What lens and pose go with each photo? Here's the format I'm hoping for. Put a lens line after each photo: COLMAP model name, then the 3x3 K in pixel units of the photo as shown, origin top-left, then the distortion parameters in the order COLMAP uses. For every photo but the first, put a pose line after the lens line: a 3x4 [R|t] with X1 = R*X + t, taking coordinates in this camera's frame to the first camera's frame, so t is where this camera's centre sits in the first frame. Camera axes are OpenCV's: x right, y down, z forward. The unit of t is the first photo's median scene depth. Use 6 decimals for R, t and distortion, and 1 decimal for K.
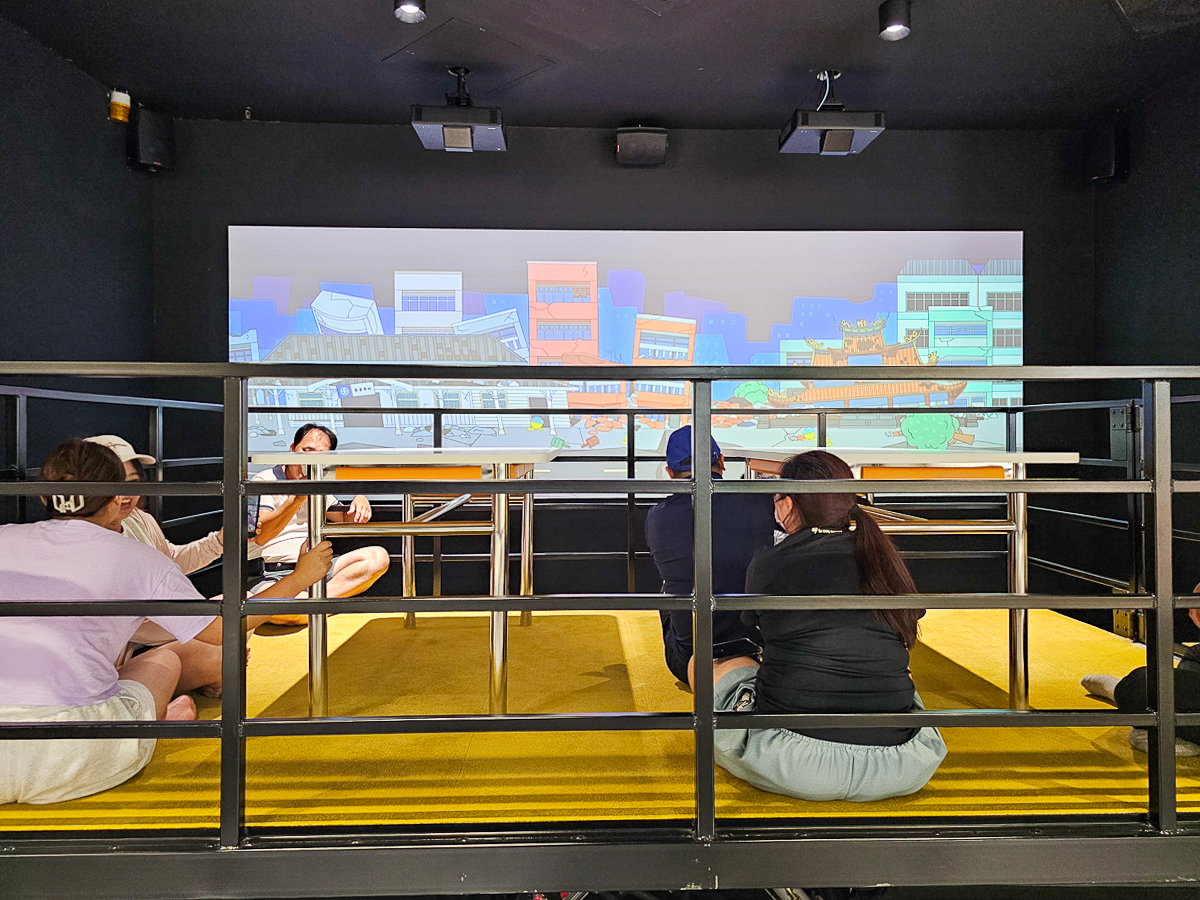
lens RADIAL K [[767.9, 0, 605.4], [0, 767.9, 443.8], [0, 0, 1]] dist [0.044072, -0.044551]
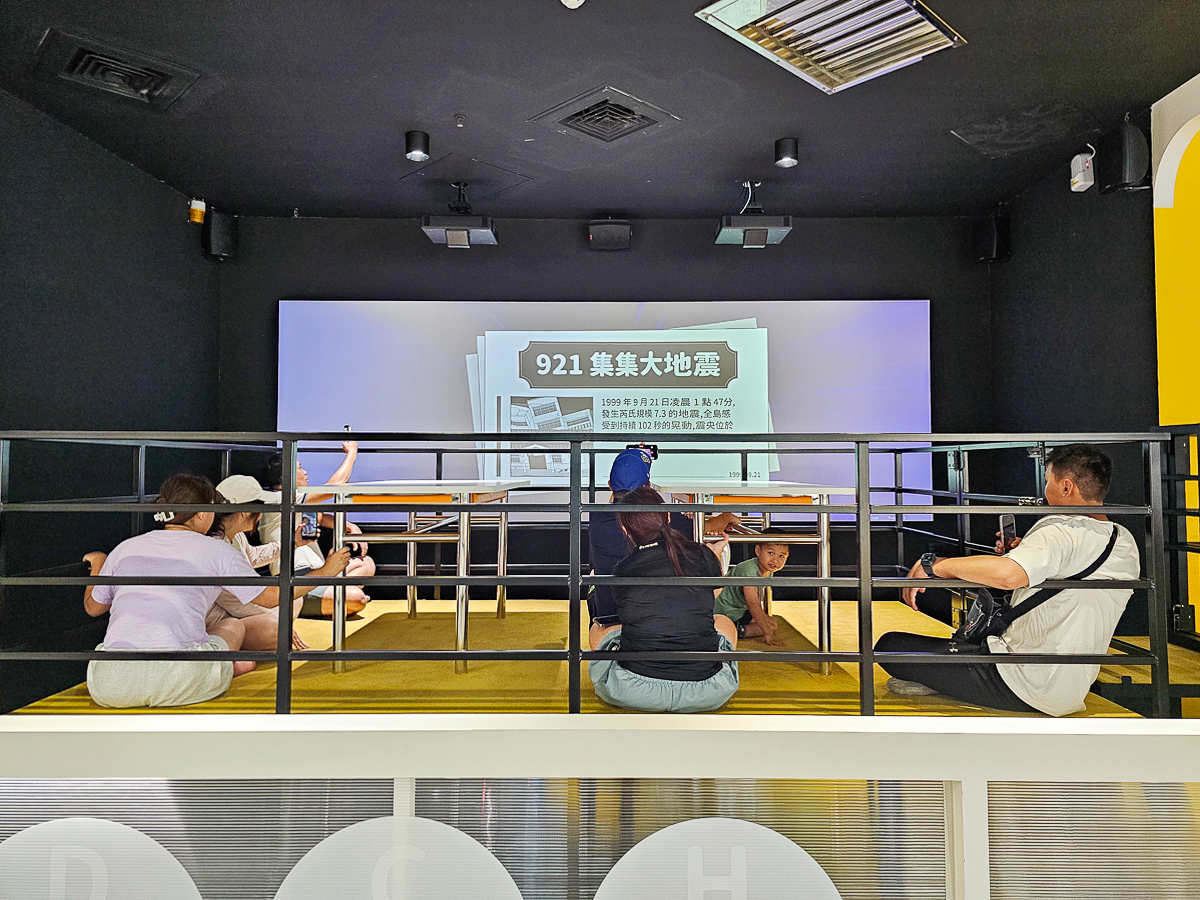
lens RADIAL K [[767.9, 0, 605.4], [0, 767.9, 443.8], [0, 0, 1]] dist [0.044072, -0.044551]
pose [[0.999117, 0.001350, -0.041982, 0.108806], [-0.002903, 0.999312, -0.036963, -0.008085], [0.041904, 0.037052, 0.998434, -0.254637]]
